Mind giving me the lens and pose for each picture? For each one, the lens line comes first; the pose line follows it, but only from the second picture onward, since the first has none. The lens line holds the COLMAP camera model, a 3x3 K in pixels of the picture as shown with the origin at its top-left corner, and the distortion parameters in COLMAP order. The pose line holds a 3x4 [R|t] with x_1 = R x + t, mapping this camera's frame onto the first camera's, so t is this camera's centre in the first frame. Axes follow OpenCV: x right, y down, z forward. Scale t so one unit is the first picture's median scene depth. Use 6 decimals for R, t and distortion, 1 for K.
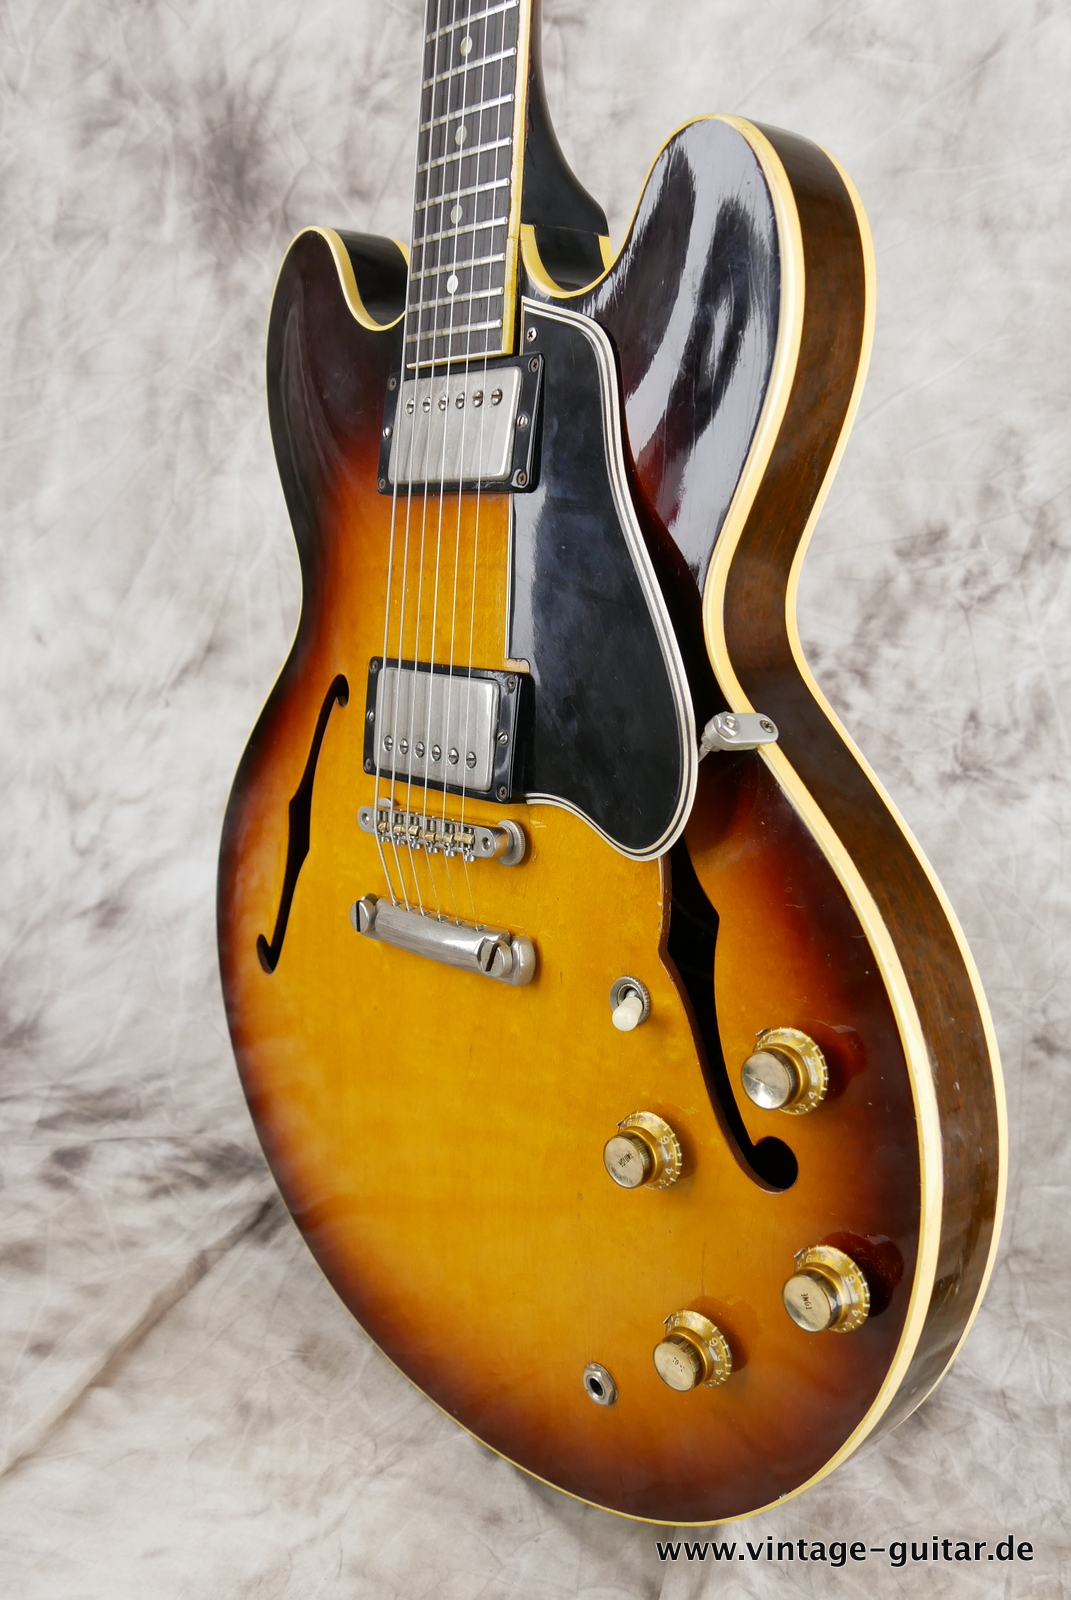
lens RADIAL K [[1461.9, 0, 536.0], [0, 1461.9, 804.2], [0, 0, 1]] dist [-0.033594, 0.000000]
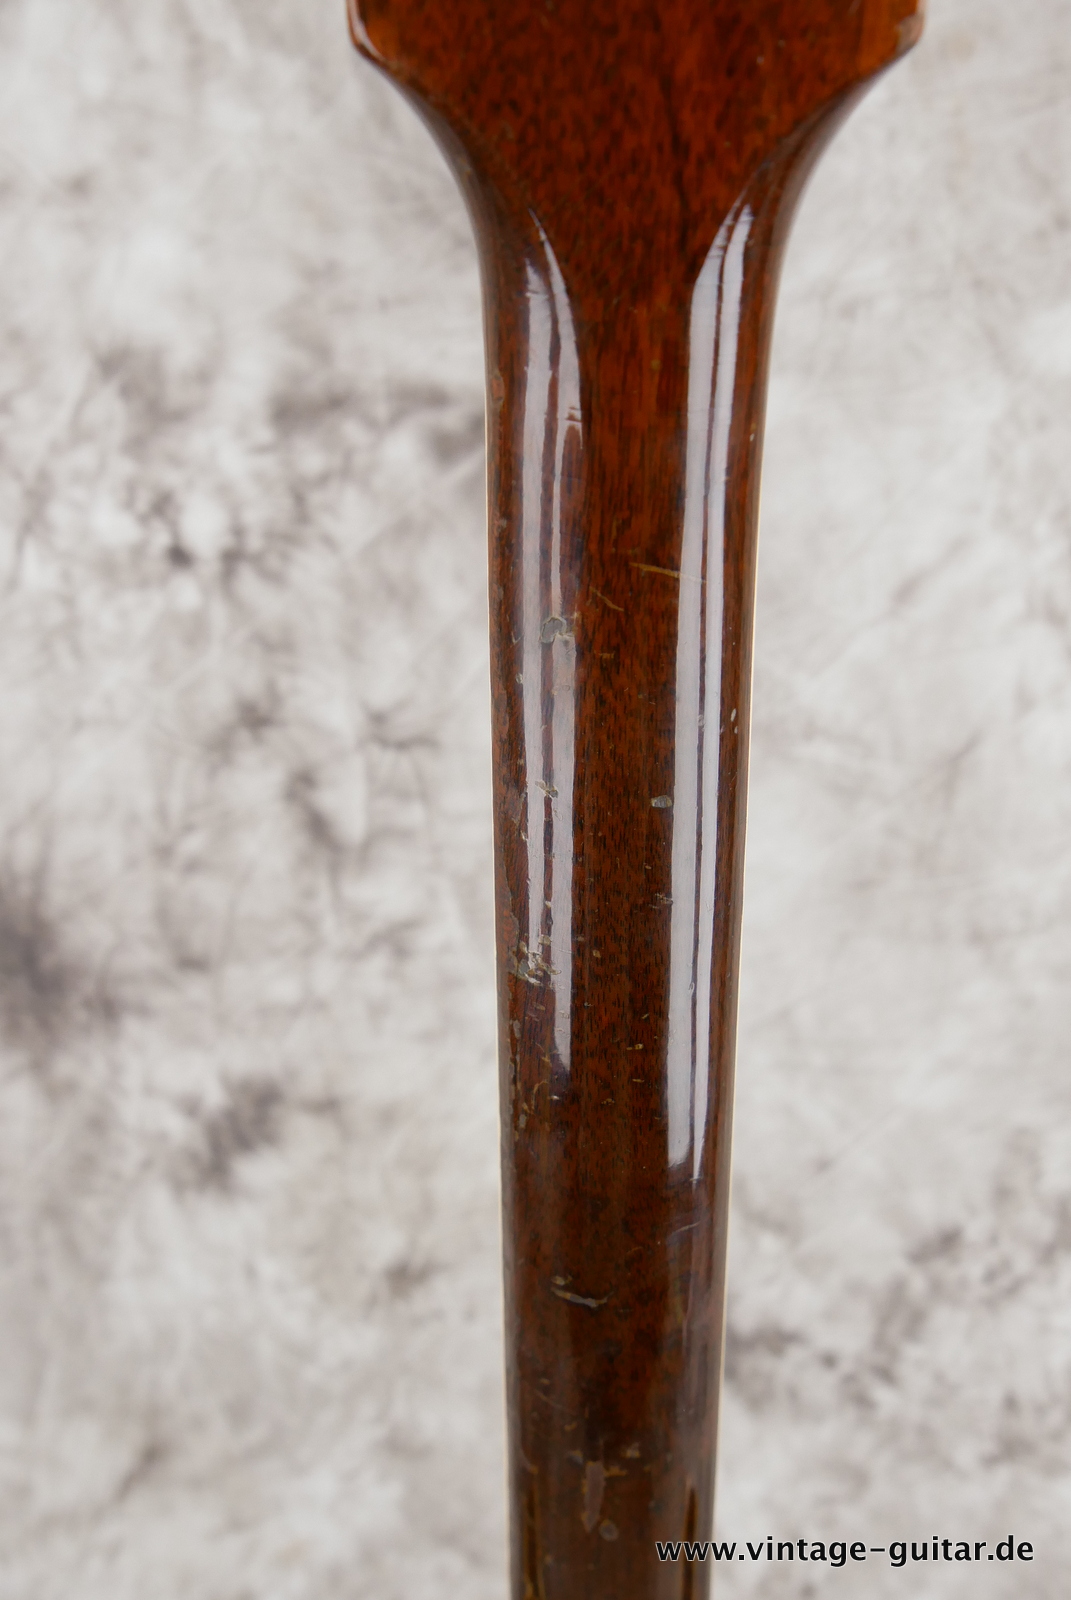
lens RADIAL K [[1461.9, 0, 531.1], [0, 1461.9, 797.2], [0, 0, 1]] dist [-0.033594, 0.000000]
pose [[0.970404, -0.220484, 0.098502, -0.001198], [0.190291, 0.949305, 0.250218, -0.671508], [-0.148677, -0.224068, 0.963166, 0.231269]]
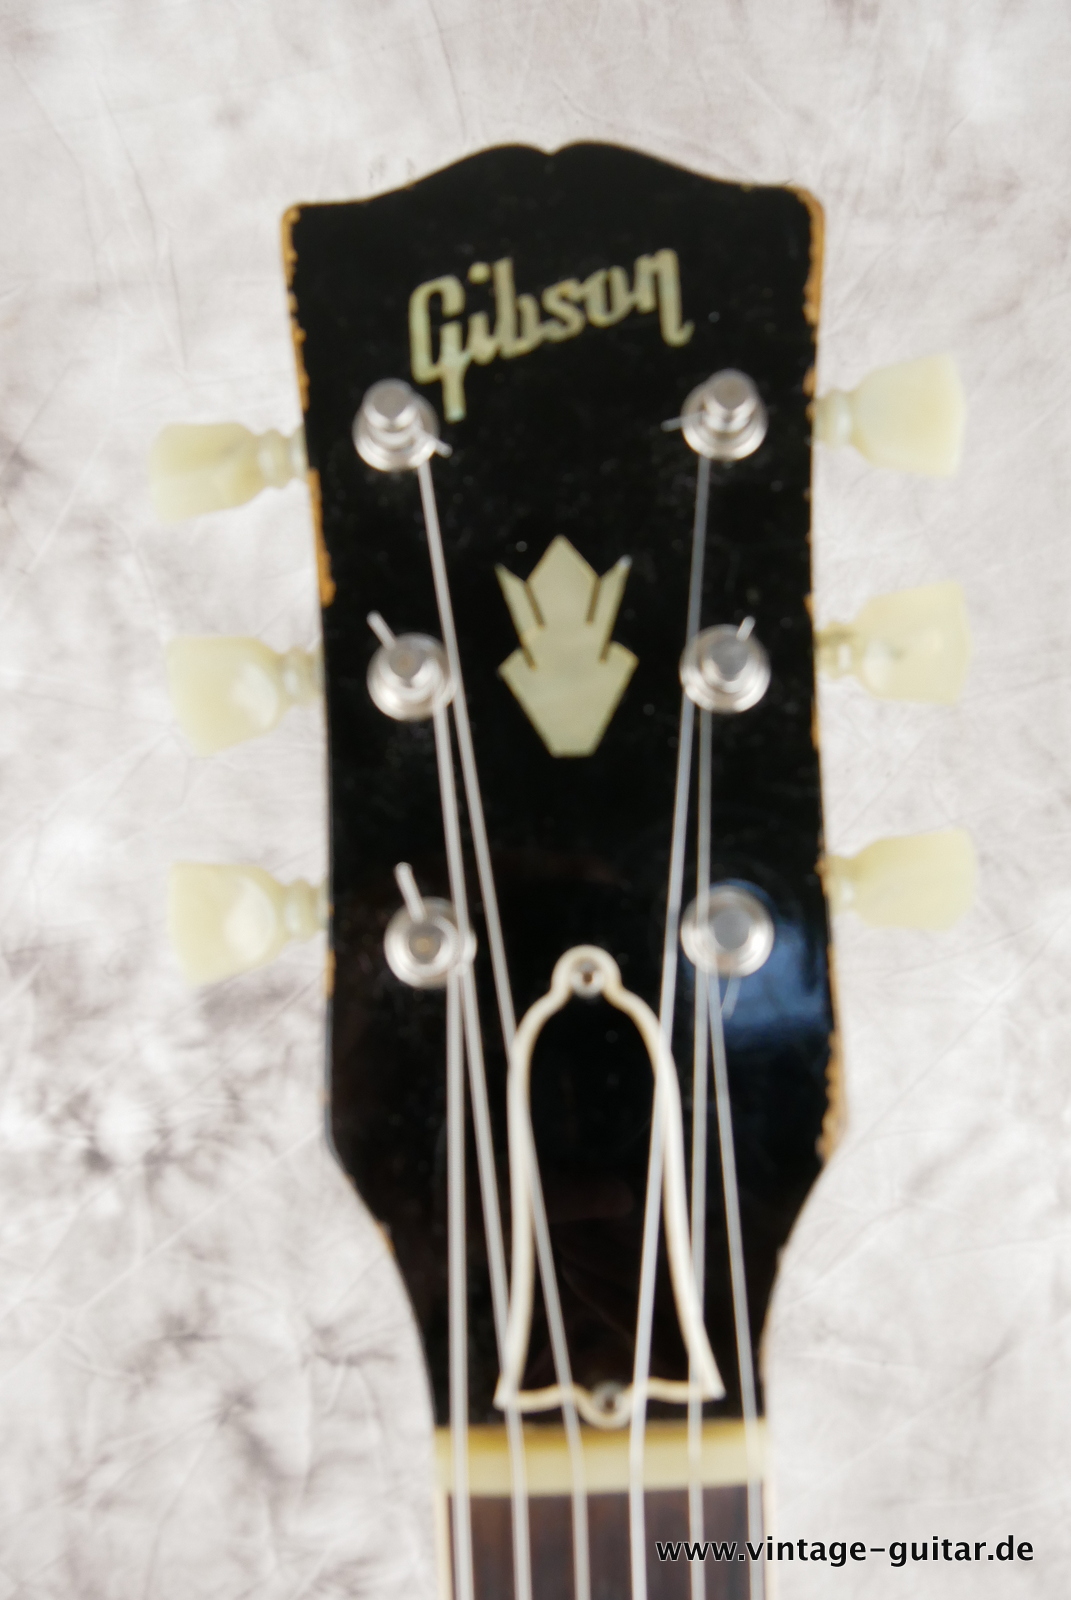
lens RADIAL K [[1463.8, 0, 527.9], [0, 1463.8, 803.9], [0, 0, 1]] dist [-0.034817, 0.000000]
pose [[0.960696, -0.219453, 0.170012, 0.033004], [0.209257, 0.974906, 0.075953, -0.795197], [-0.182414, -0.037392, 0.982511, 0.328666]]
